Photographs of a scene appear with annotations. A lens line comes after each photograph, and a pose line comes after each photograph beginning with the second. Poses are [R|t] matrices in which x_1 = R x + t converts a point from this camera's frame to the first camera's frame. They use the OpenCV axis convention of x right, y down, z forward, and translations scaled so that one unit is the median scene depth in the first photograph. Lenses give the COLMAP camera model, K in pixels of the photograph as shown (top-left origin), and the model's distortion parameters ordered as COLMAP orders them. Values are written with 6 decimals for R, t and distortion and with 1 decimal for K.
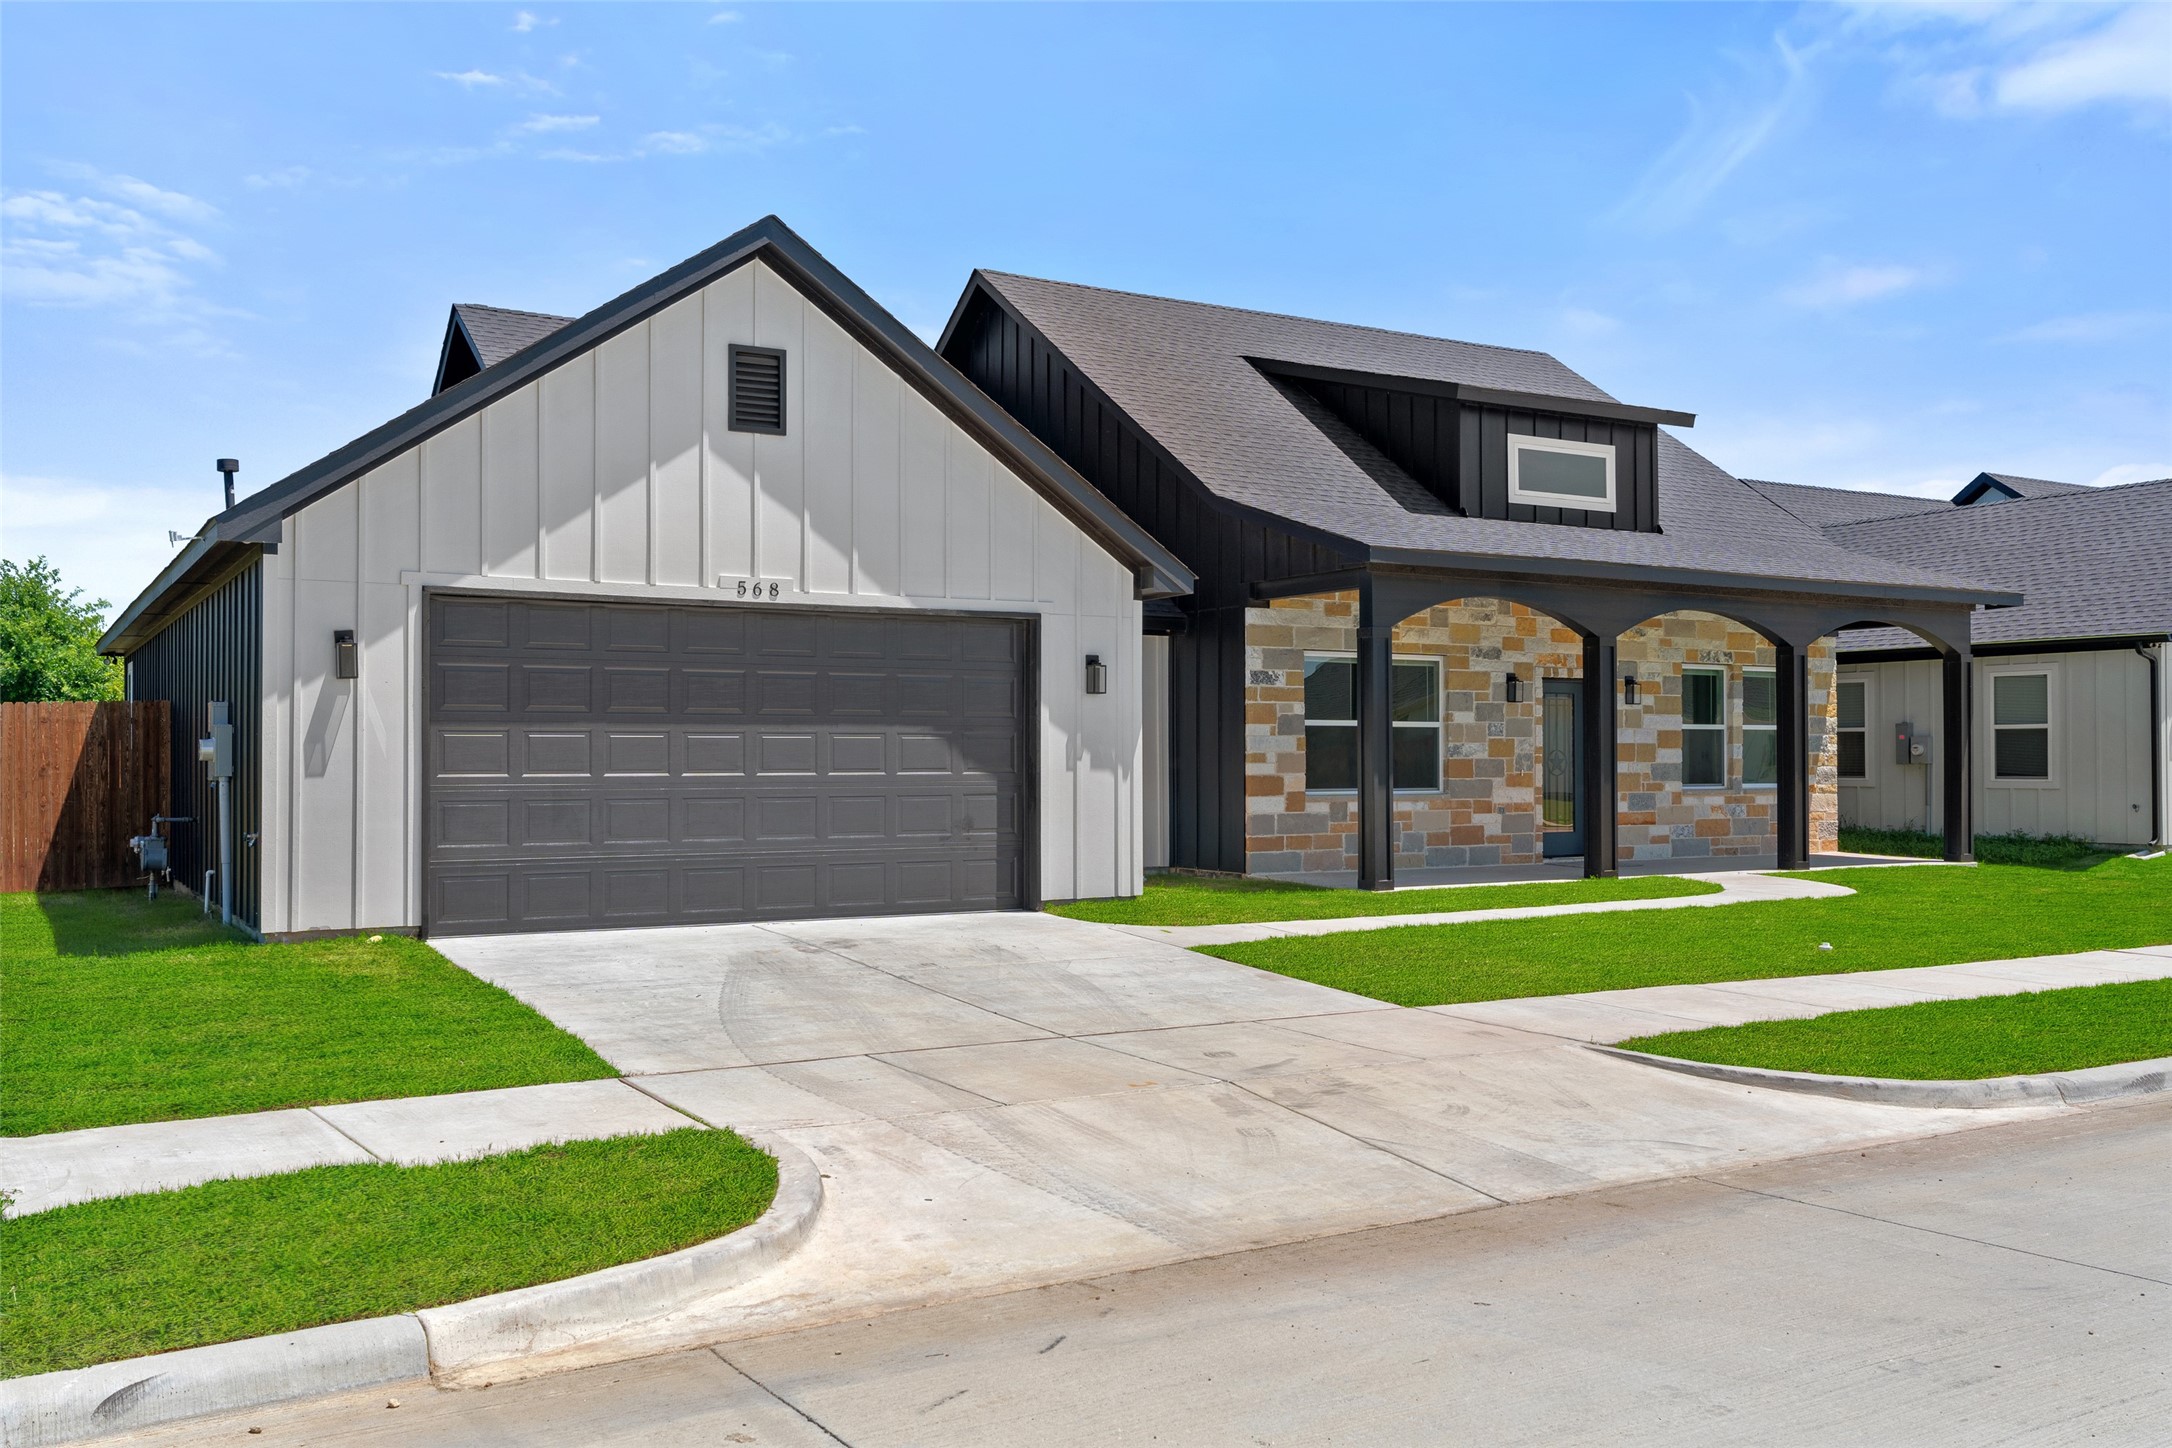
lens RADIAL K [[1858.9, 0, 1100.9], [0, 1858.9, 737.2], [0, 0, 1]] dist [-0.001562, 0.012357]
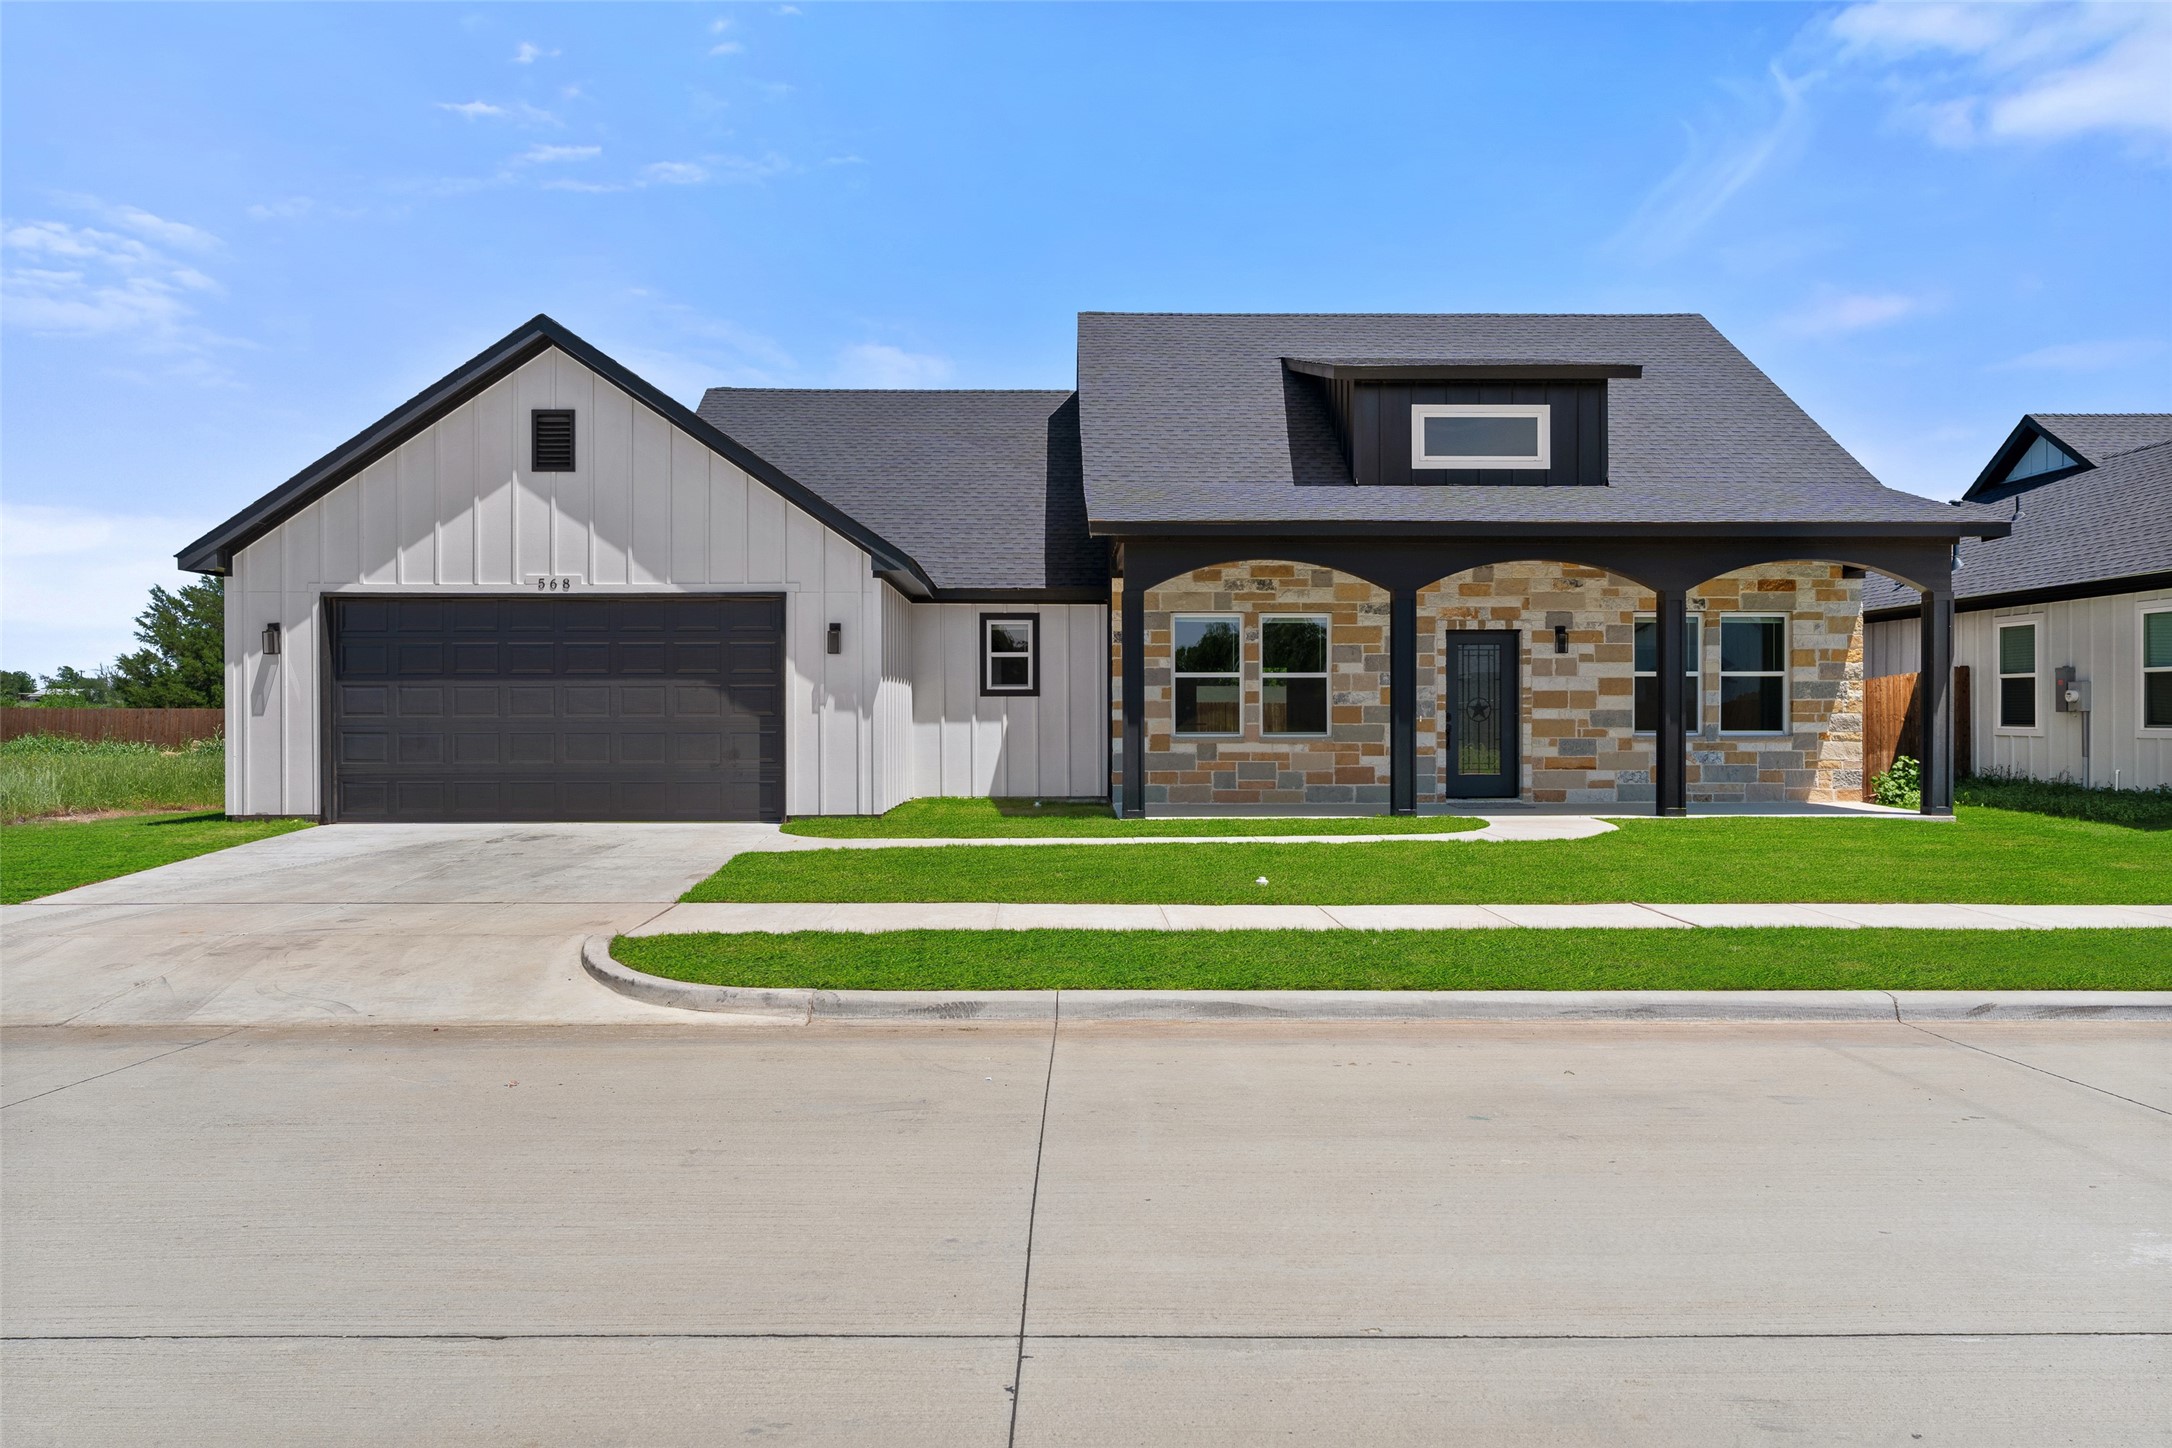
lens RADIAL K [[1490.2, 0, 1092.8], [0, 1490.2, 724.5], [0, 0, 1]] dist [-0.001853, 0.001170]
pose [[0.868916, 0.002388, -0.494953, 0.496085], [0.006448, 0.999849, 0.016143, 0.007440], [0.494917, -0.017218, 0.868770, 0.156125]]
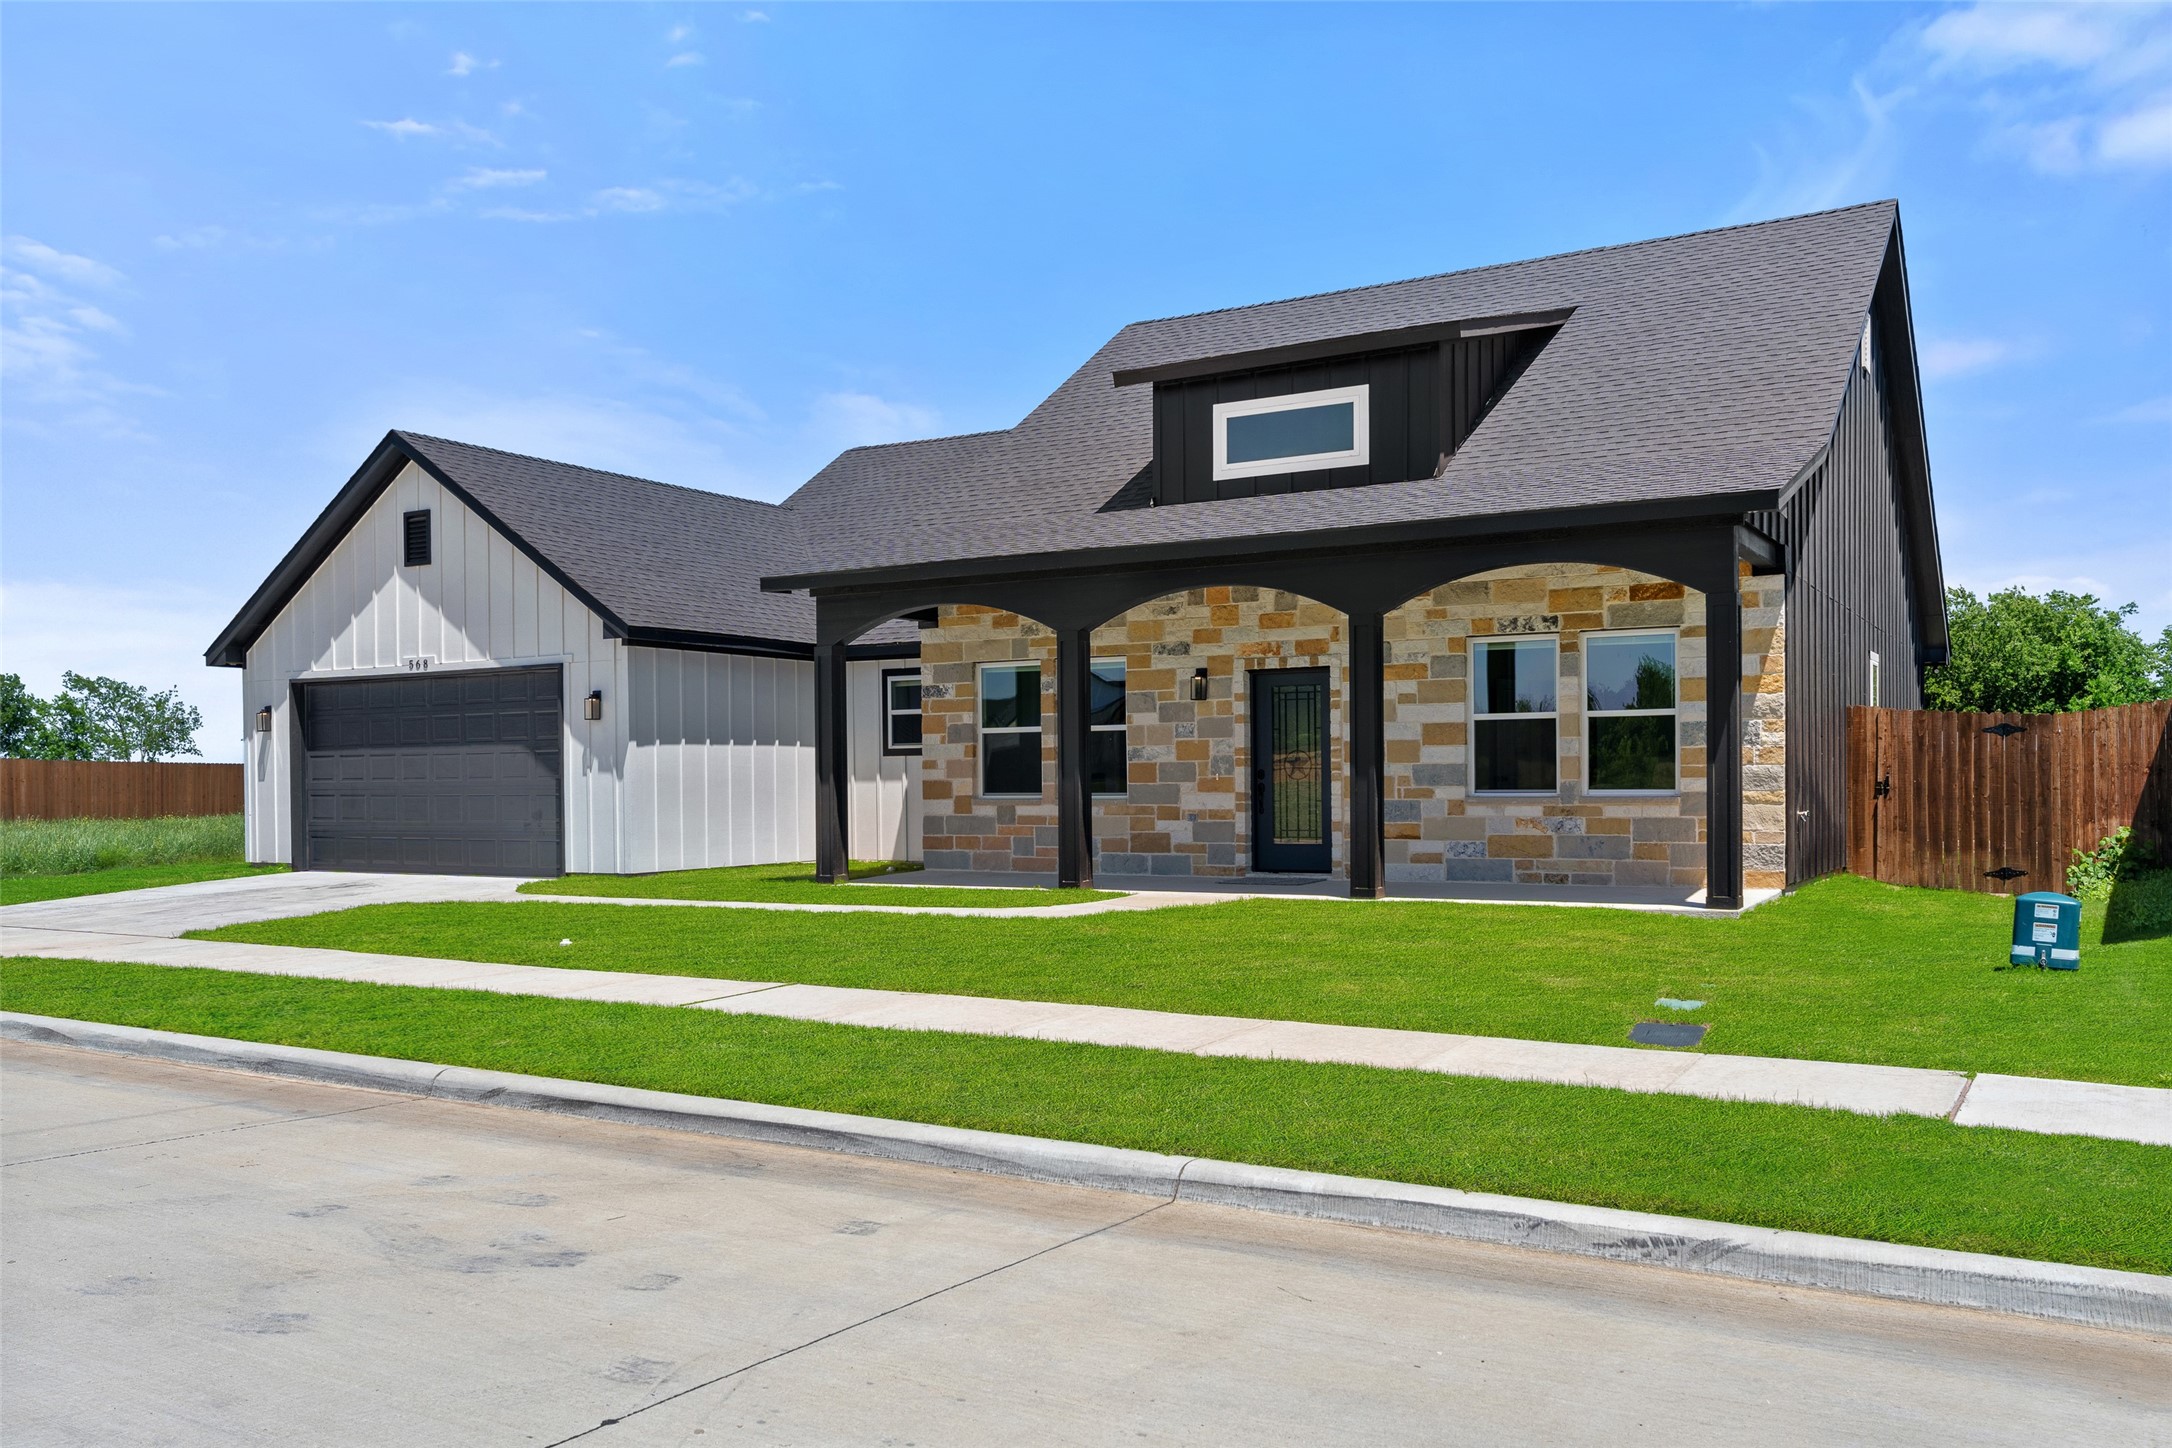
lens RADIAL K [[1741.2, 0, 1089.3], [0, 1741.2, 783.4], [0, 0, 1]] dist [-0.003001, -0.002537]
pose [[0.477865, -0.000602, -0.878433, 0.958551], [0.019646, 0.999757, 0.010002, 0.012835], [0.878214, -0.022037, 0.477761, 0.544531]]
